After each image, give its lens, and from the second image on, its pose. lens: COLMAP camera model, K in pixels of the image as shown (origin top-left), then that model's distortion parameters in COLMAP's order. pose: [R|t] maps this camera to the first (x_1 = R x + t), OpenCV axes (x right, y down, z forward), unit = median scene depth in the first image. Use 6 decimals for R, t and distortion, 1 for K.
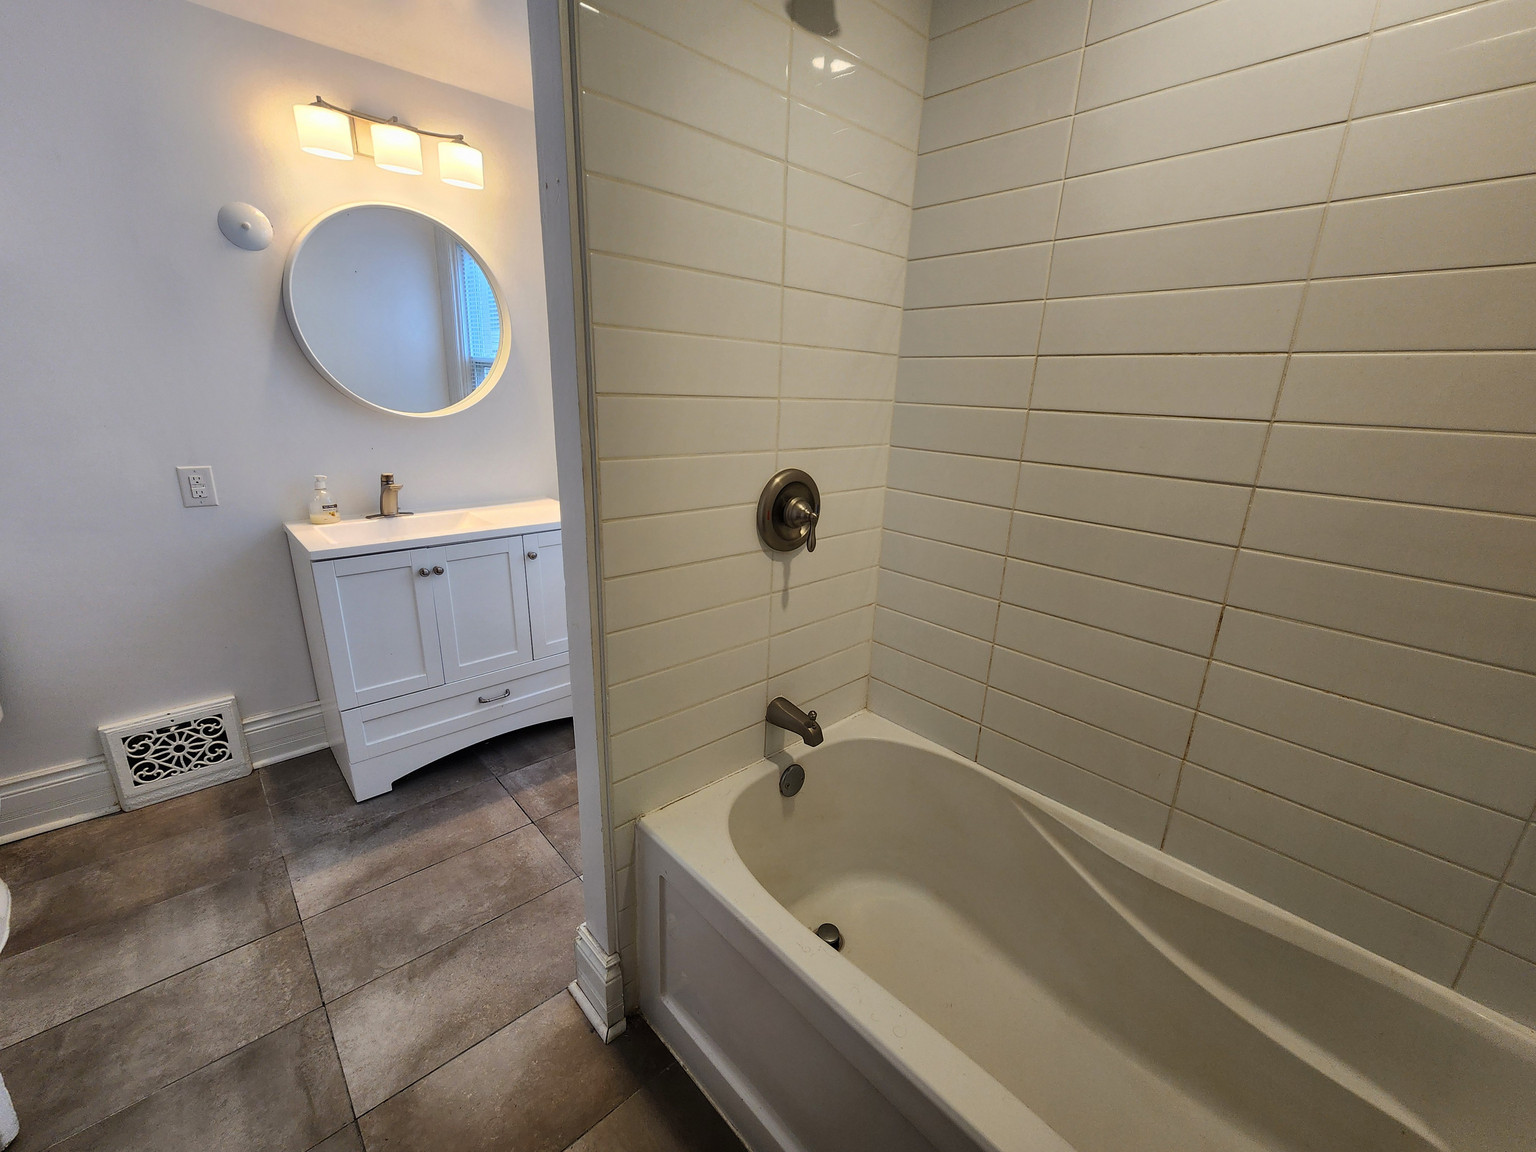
lens RADIAL K [[631.5, 0, 765.7], [0, 631.5, 580.7], [0, 0, 1]] dist [0.000518, 0.000663]
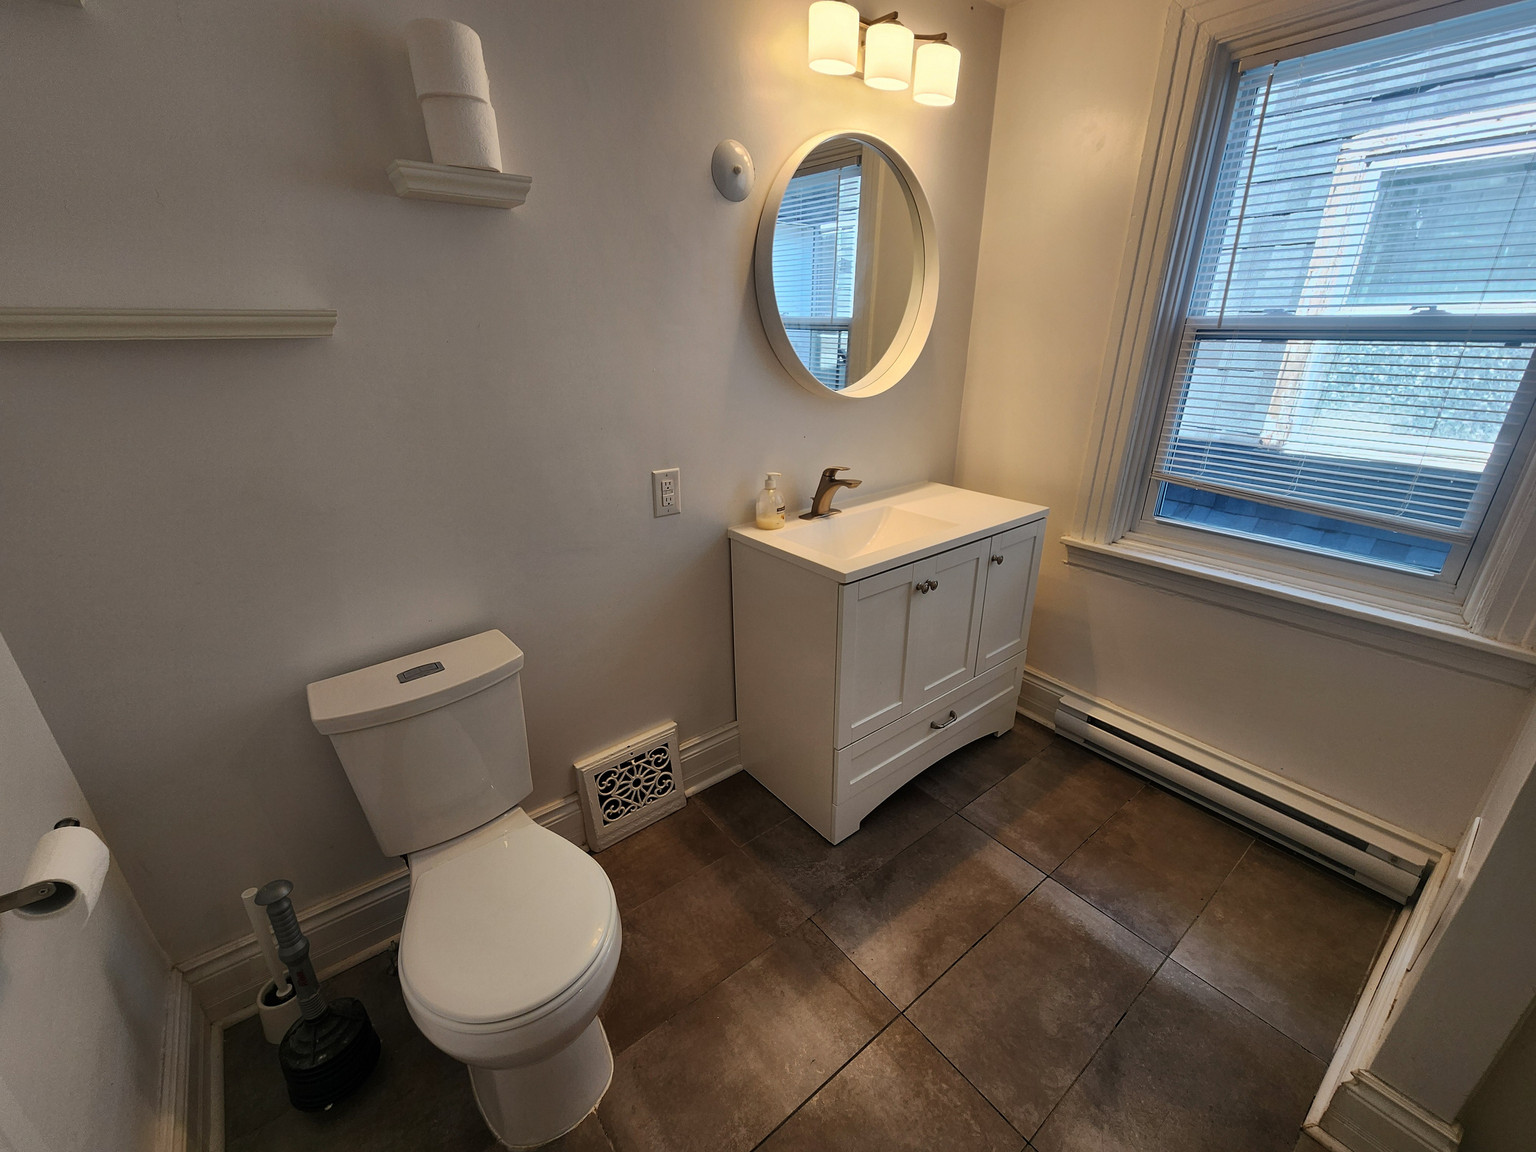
lens RADIAL K [[631.5, 0, 765.7], [0, 631.5, 580.7], [0, 0, 1]] dist [0.000518, 0.000663]
pose [[0.996041, -0.008596, -0.088477, -0.666974], [0.016034, 0.996362, 0.083697, -0.096167], [0.087436, -0.084785, 0.992556, 0.144282]]
